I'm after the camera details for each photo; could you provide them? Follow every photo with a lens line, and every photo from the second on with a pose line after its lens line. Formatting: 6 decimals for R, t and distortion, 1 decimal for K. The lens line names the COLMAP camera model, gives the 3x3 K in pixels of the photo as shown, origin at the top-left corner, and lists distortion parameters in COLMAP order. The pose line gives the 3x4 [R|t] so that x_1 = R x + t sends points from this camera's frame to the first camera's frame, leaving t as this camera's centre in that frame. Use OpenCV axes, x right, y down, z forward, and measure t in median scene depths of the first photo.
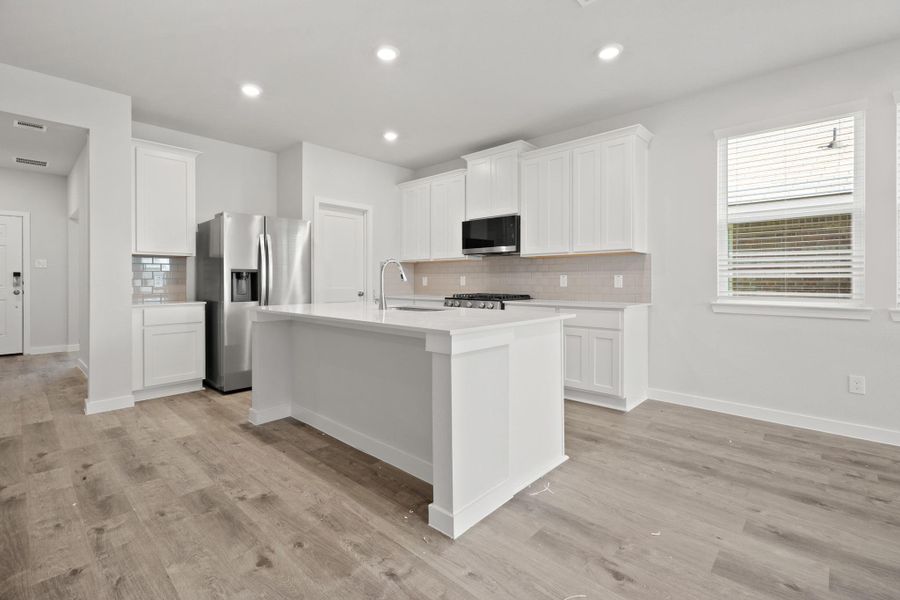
lens RADIAL K [[407.3, 0, 442.9], [0, 407.3, 271.3], [0, 0, 1]] dist [0.003936, -0.002132]
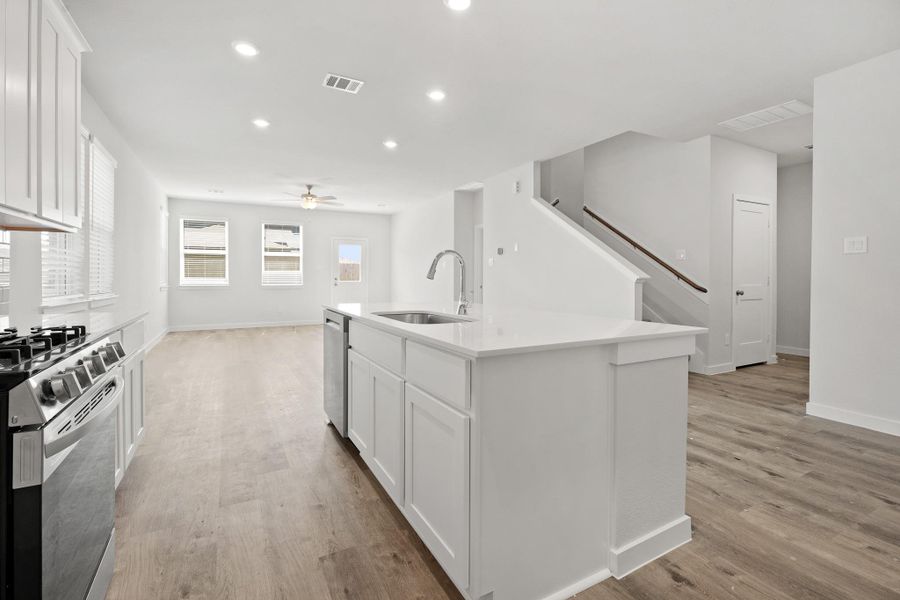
lens RADIAL K [[407.3, 0, 443.3], [0, 407.3, 280.6], [0, 0, 1]] dist [0.003936, -0.002132]
pose [[-0.946227, -0.004664, 0.323469, -0.403772], [-0.009857, 0.999847, -0.014419, 0.042850], [-0.323352, -0.016832, -0.946129, 1.929357]]
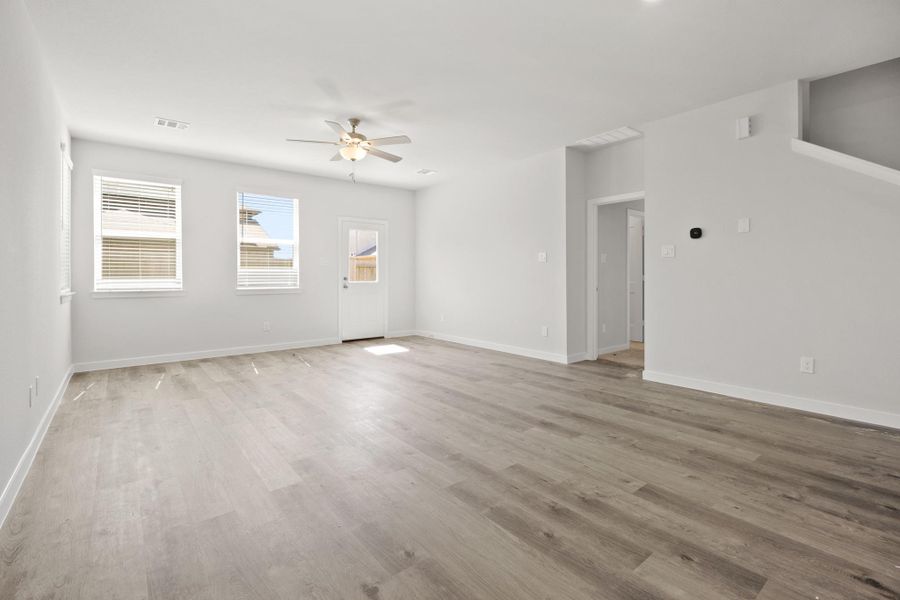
lens RADIAL K [[407.3, 0, 445.7], [0, 407.3, 280.1], [0, 0, 1]] dist [0.003936, -0.002132]
pose [[-0.989618, 0.000098, 0.143722, 0.730298], [-0.001618, 0.999929, -0.011822, 0.023473], [-0.143713, -0.011932, -0.989547, 1.181778]]
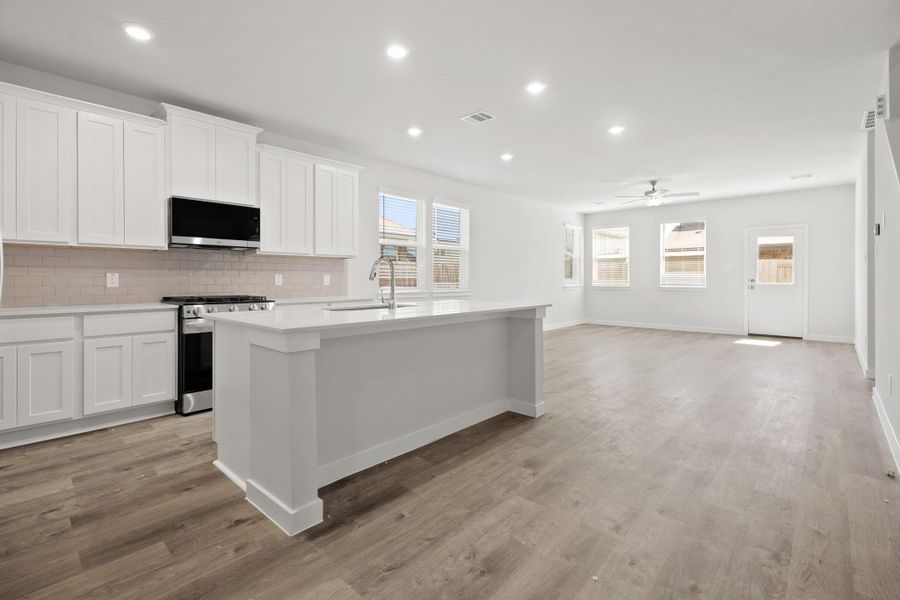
lens RADIAL K [[407.3, 0, 450.3], [0, 407.3, 276.1], [0, 0, 1]] dist [0.003936, -0.002132]
pose [[-0.007268, 0.007113, 0.999948, -1.222784], [-0.020949, 0.999754, -0.007263, 0.020402], [-0.999754, -0.021001, -0.007117, 0.948561]]
